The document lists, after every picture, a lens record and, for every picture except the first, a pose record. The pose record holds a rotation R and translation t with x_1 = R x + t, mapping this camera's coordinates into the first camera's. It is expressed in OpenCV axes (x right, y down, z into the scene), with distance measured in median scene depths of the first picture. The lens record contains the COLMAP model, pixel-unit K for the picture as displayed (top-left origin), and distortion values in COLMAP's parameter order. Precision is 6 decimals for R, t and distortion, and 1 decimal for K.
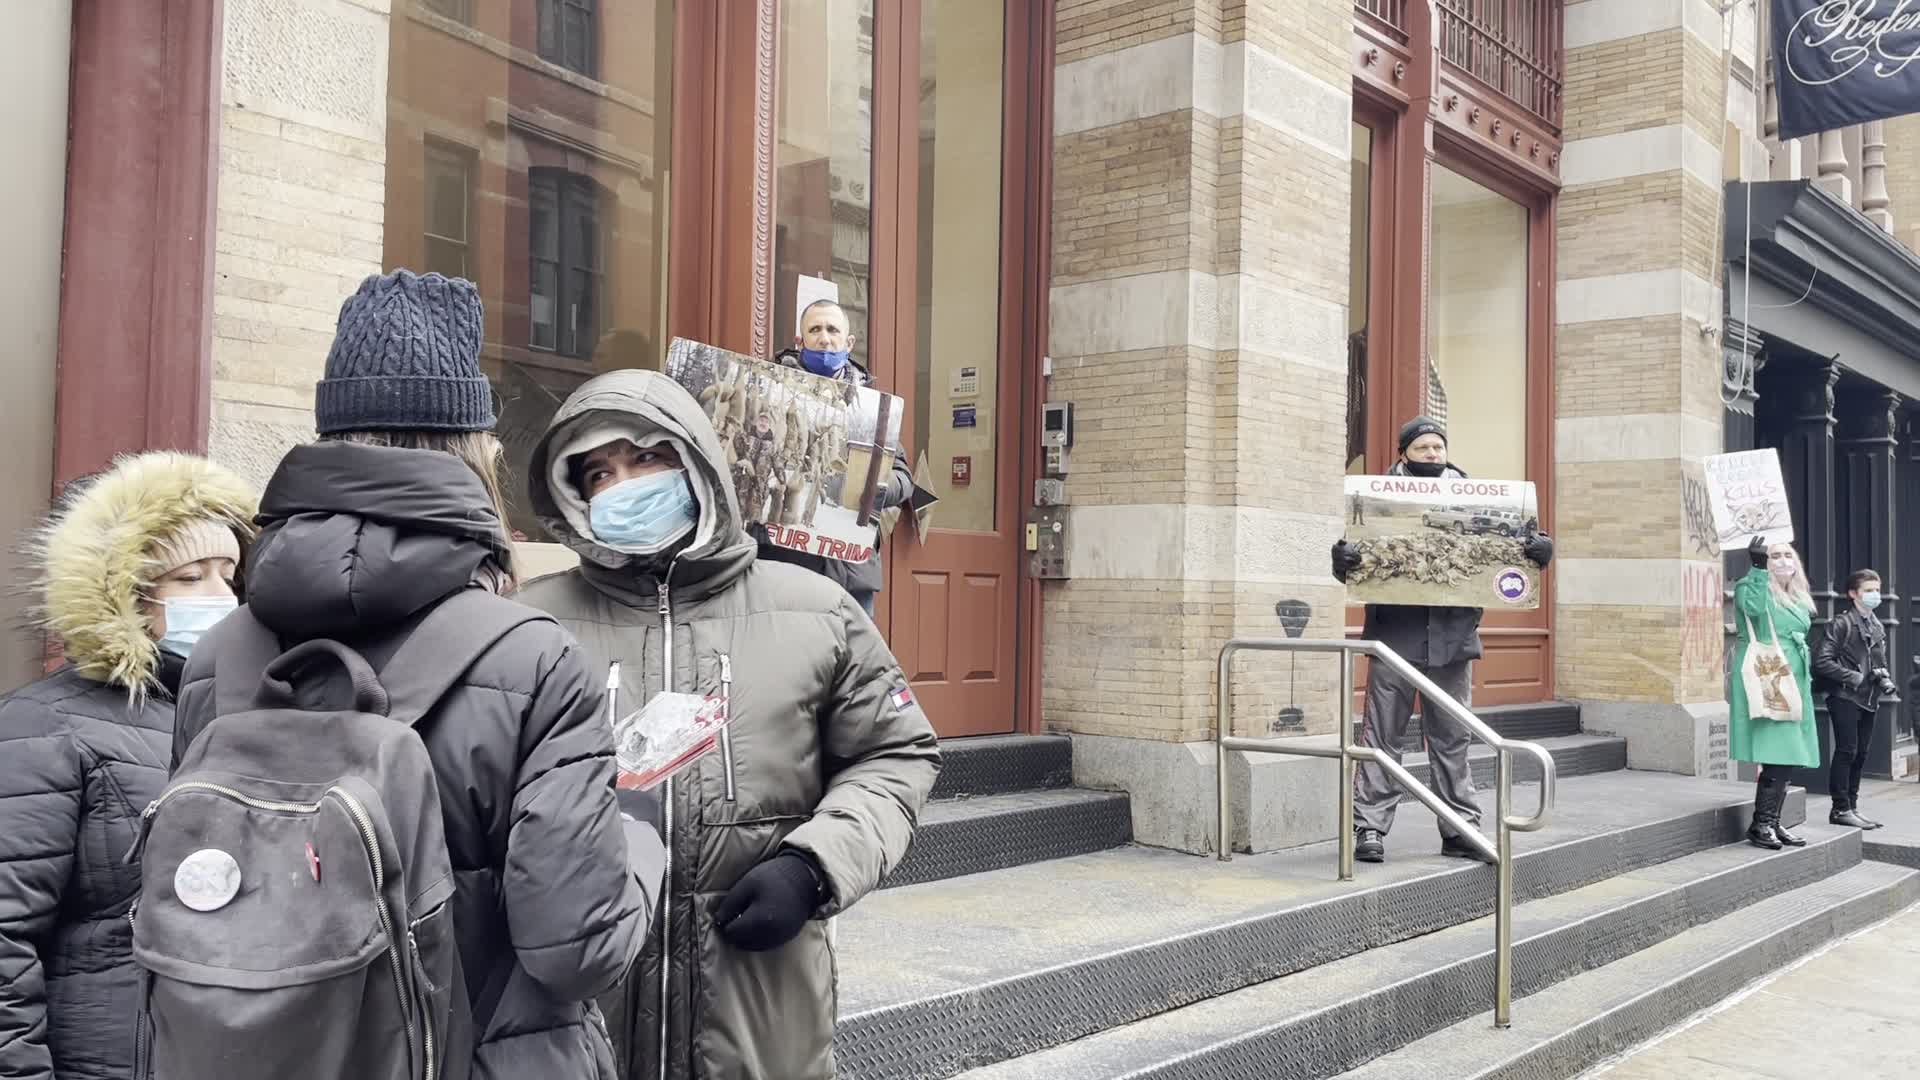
lens RADIAL K [[1654.0, 0, 960.0], [0, 1654.0, 540.0], [0, 0, 1]] dist [0.014474, 0.001194]
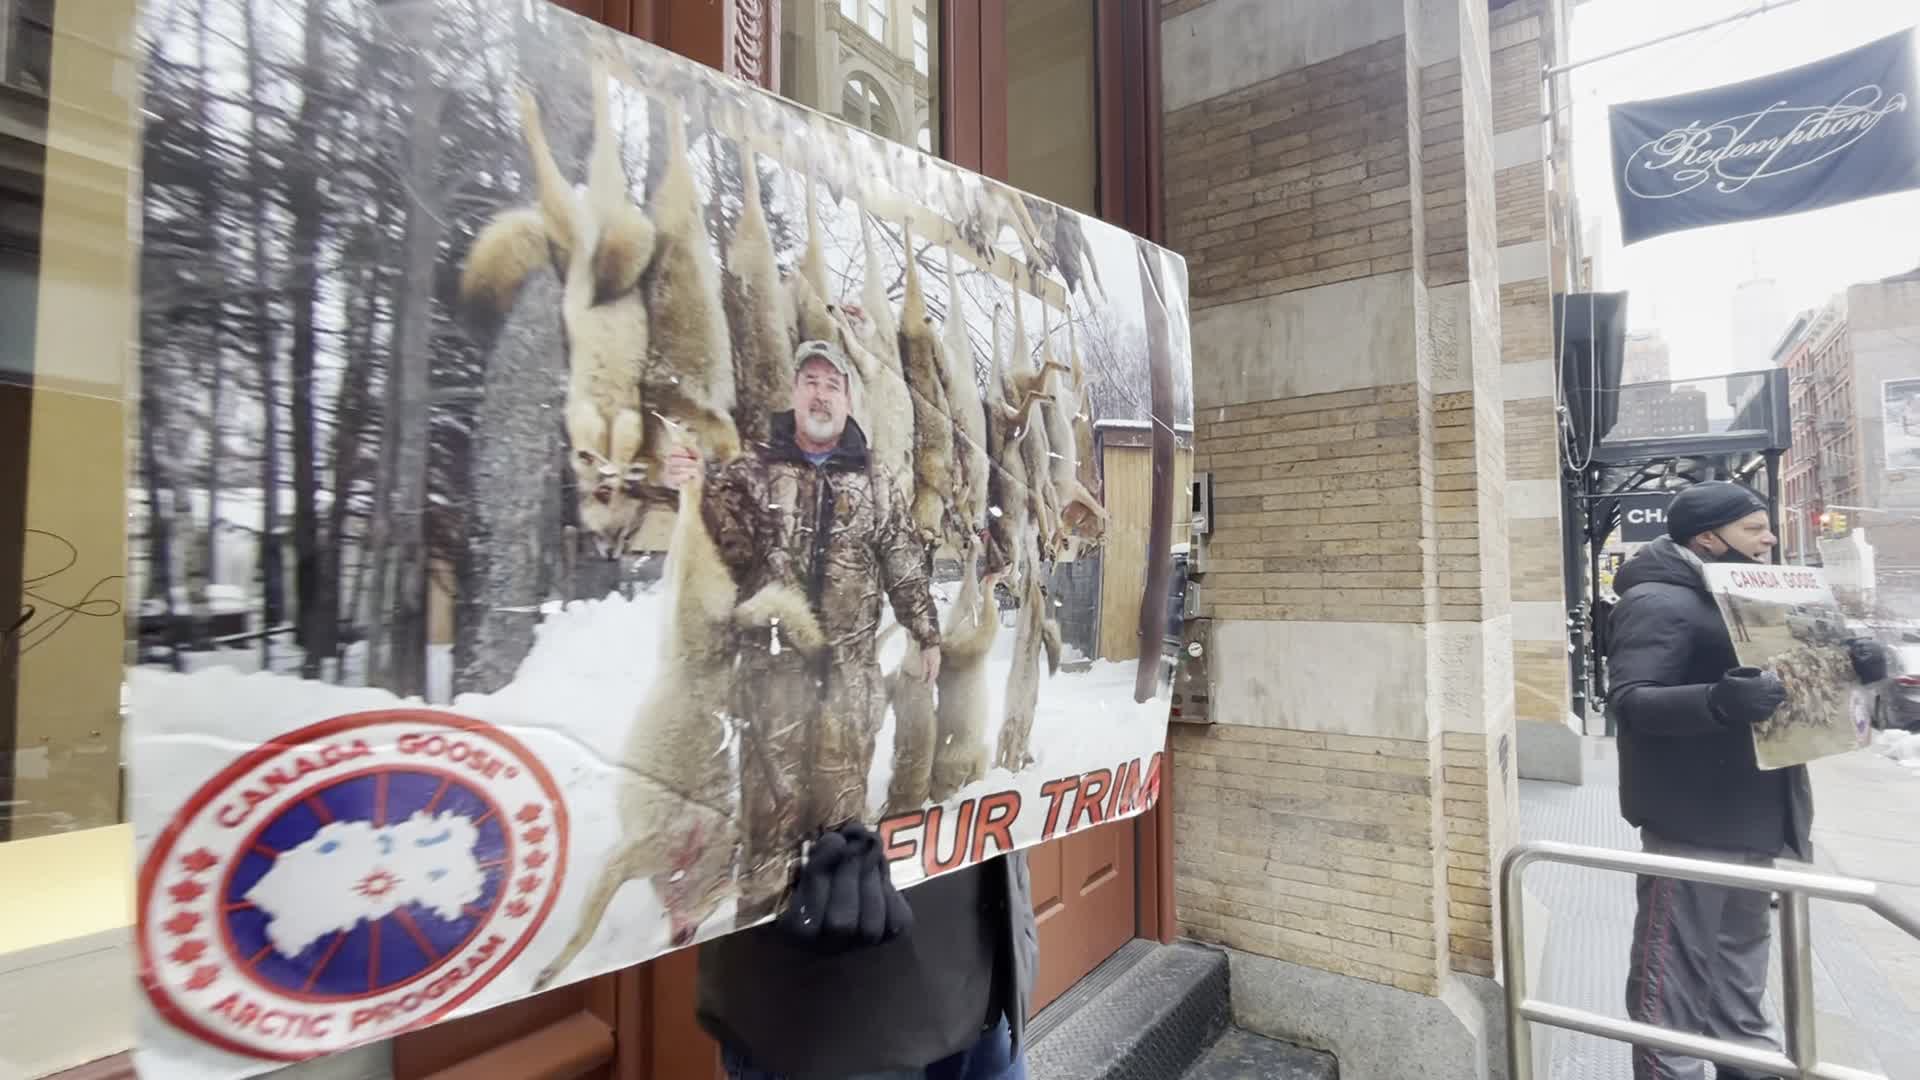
lens RADIAL K [[890.4, 0, 956.6], [0, 890.4, 539.7], [0, 0, 1]] dist [-0.001931, -0.001412]
pose [[0.996613, -0.019496, 0.079894, -0.073521], [0.020651, 0.999693, -0.013655, -0.052547], [-0.079603, 0.015259, 0.996710, 0.642513]]
